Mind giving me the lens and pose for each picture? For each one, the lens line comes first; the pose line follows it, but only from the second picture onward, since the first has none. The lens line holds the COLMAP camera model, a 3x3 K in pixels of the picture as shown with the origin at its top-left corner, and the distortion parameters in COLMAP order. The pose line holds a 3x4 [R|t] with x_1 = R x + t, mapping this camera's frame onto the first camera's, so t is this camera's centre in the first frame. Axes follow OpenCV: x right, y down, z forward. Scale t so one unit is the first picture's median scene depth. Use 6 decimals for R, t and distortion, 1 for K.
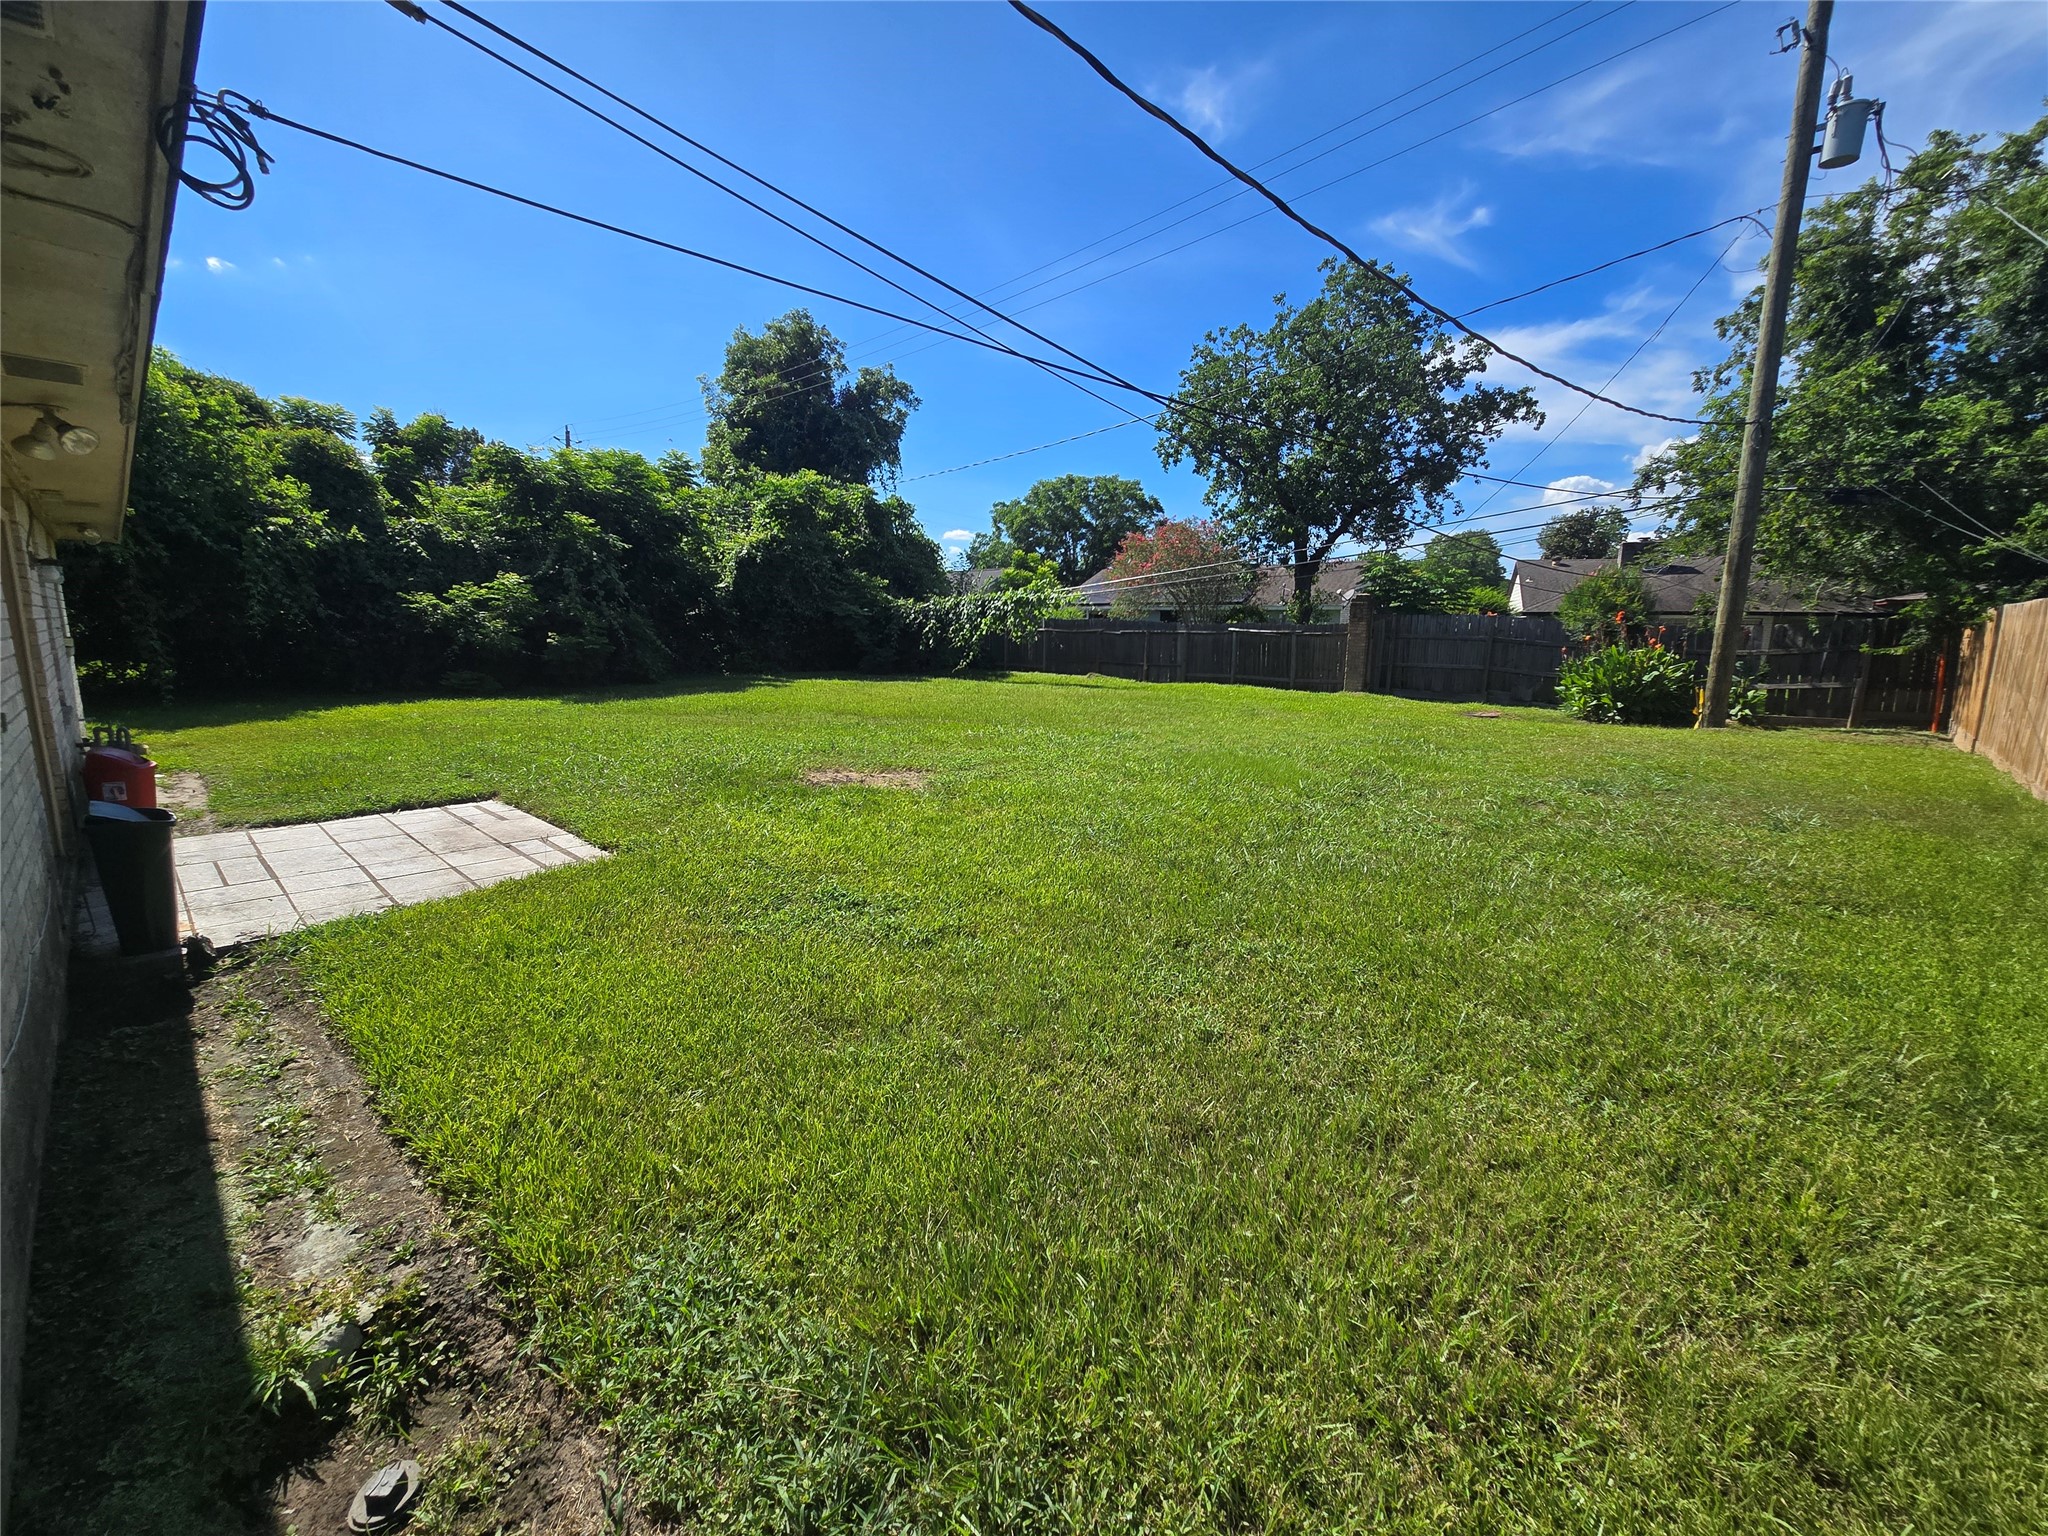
lens RADIAL K [[829.3, 0, 1033.7], [0, 829.3, 754.5], [0, 0, 1]] dist [-0.003561, -0.000384]
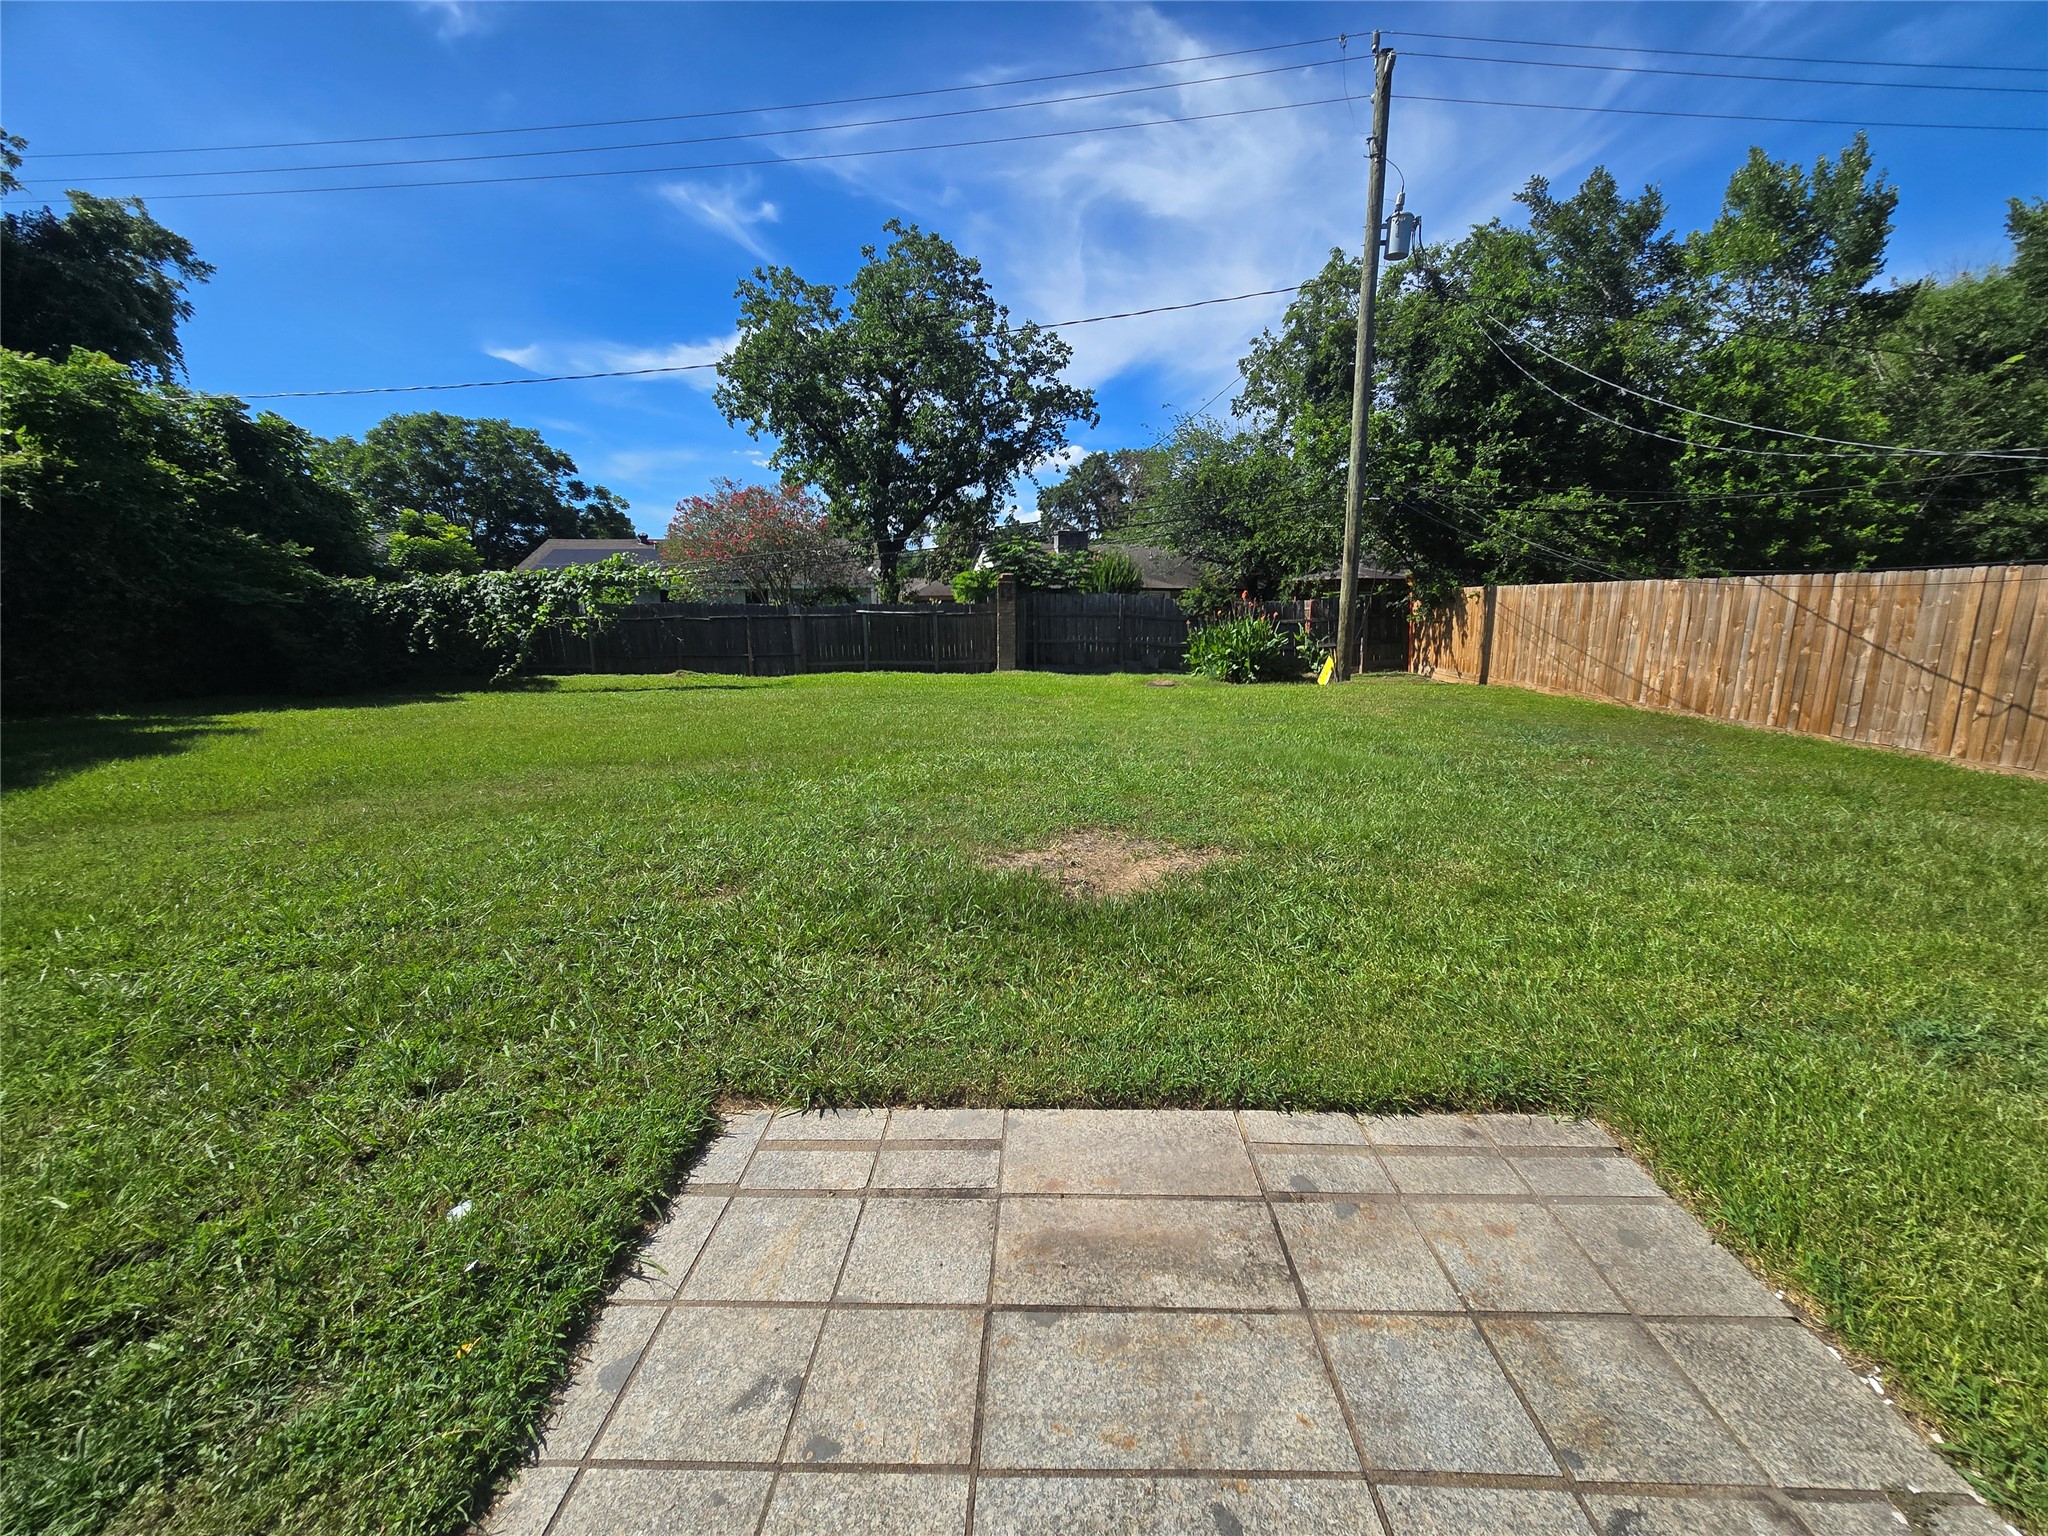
lens RADIAL K [[829.3, 0, 1033.7], [0, 829.3, 754.5], [0, 0, 1]] dist [-0.003561, -0.000384]
pose [[0.751714, -0.136248, 0.645262, -0.203857], [0.117441, 0.990443, 0.072317, -0.034948], [-0.648948, 0.021419, 0.760531, 0.165952]]
